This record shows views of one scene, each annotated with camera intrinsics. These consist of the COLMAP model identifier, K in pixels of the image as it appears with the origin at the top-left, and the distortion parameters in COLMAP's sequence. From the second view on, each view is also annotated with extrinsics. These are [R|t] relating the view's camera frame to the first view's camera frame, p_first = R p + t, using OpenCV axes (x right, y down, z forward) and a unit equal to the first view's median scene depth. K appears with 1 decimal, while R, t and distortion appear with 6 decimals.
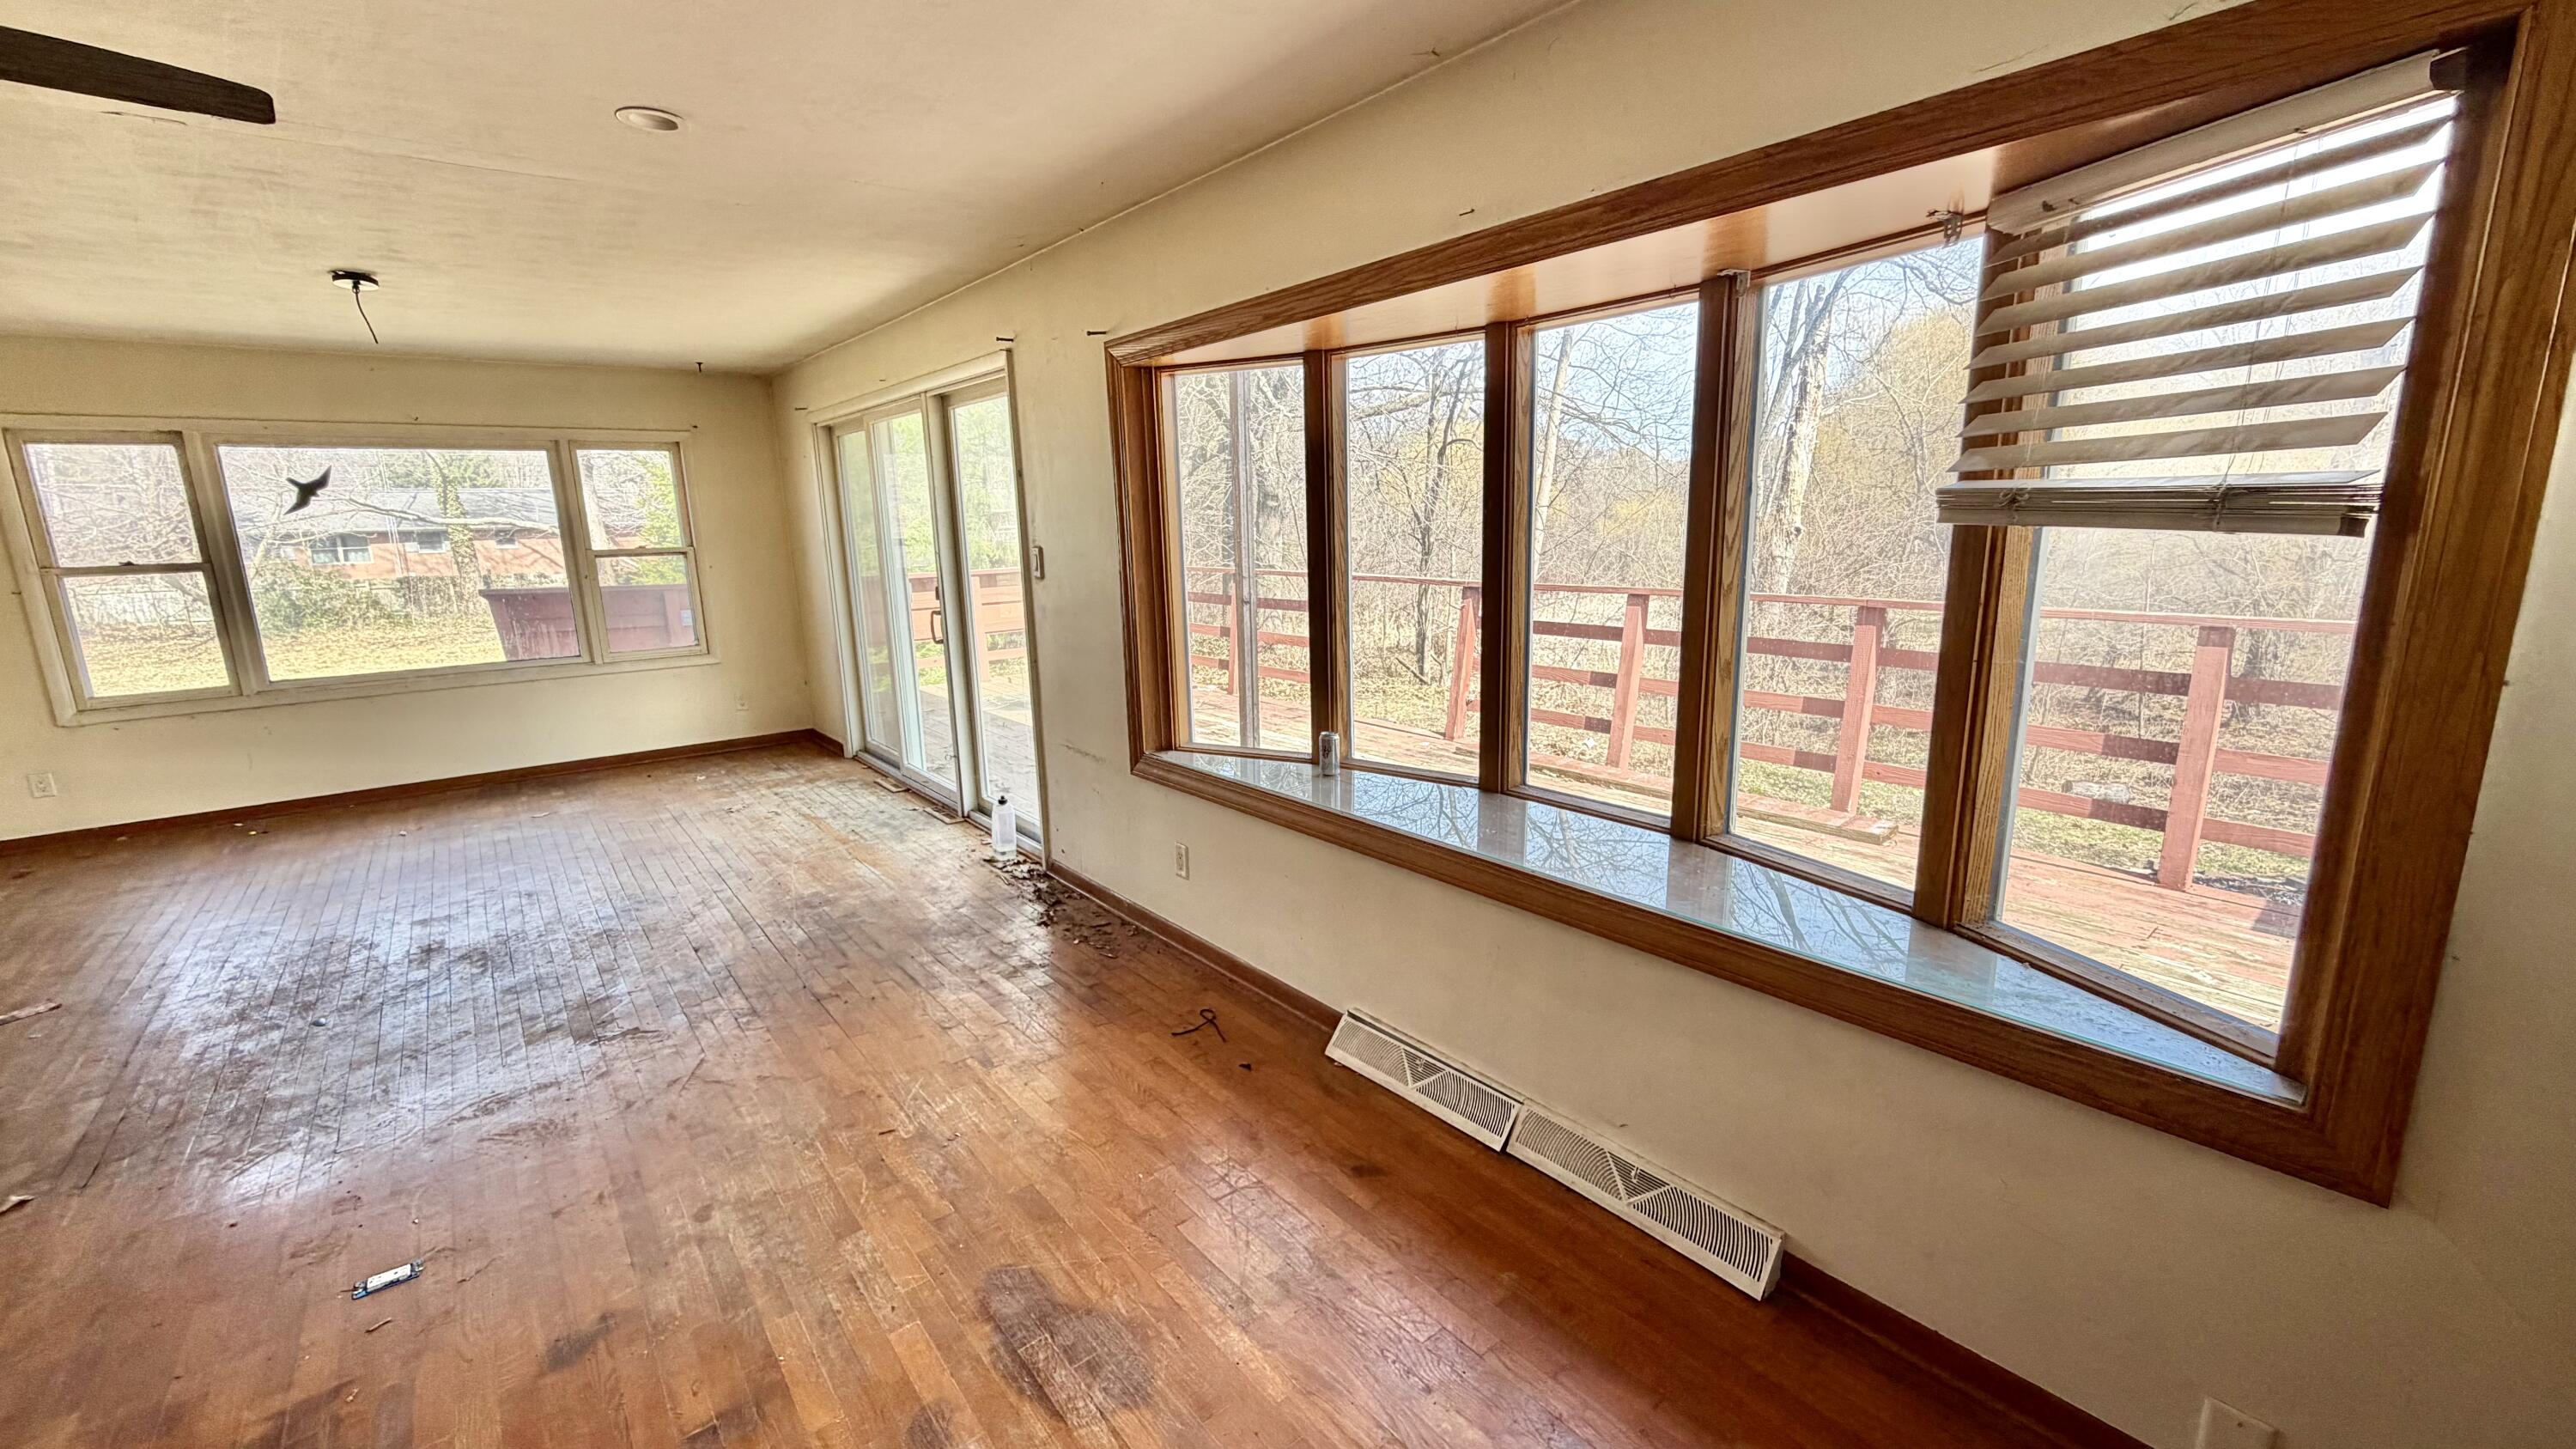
lens RADIAL K [[1027.9, 0, 1283.5], [0, 1027.9, 716.8], [0, 0, 1]] dist [0.000946, -0.000071]
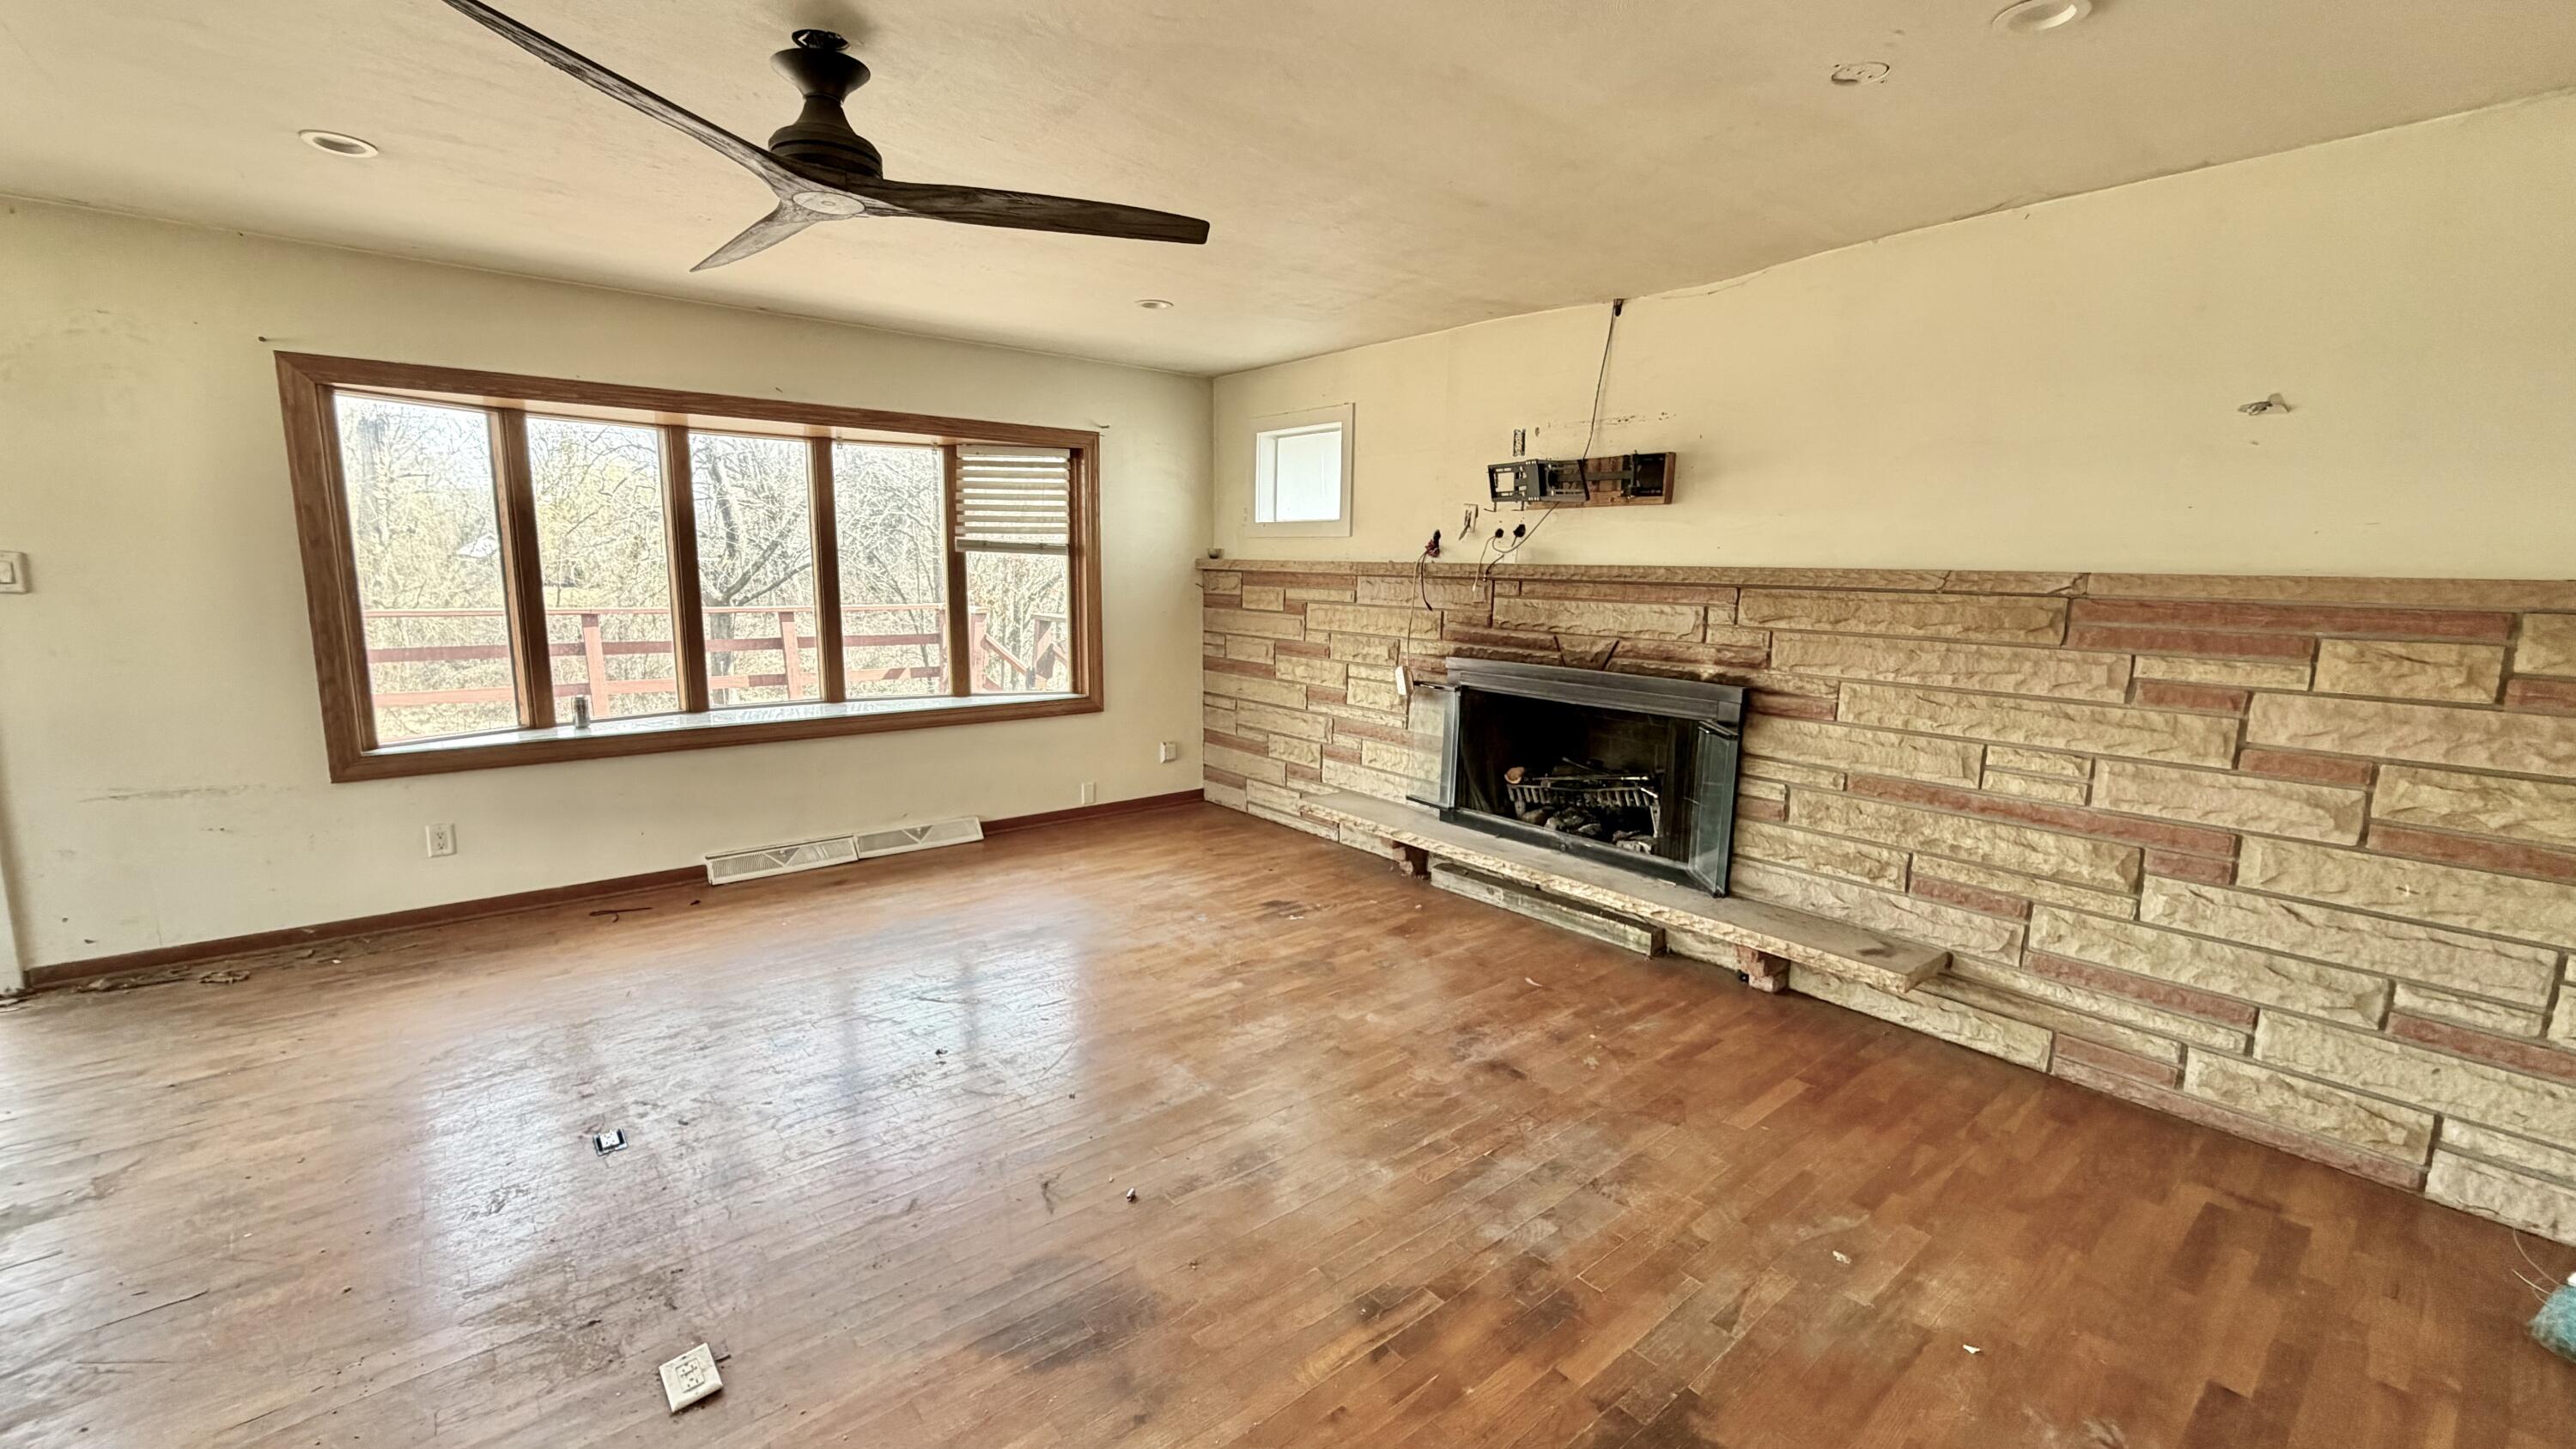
lens RADIAL K [[1027.9, 0, 1282.5], [0, 1027.9, 729.9], [0, 0, 1]] dist [0.000946, -0.000071]
pose [[-0.006380, -0.137247, 0.990516, -2.131311], [0.180378, 0.974130, 0.136139, 0.067598], [-0.983577, 0.179536, 0.018541, 0.132099]]
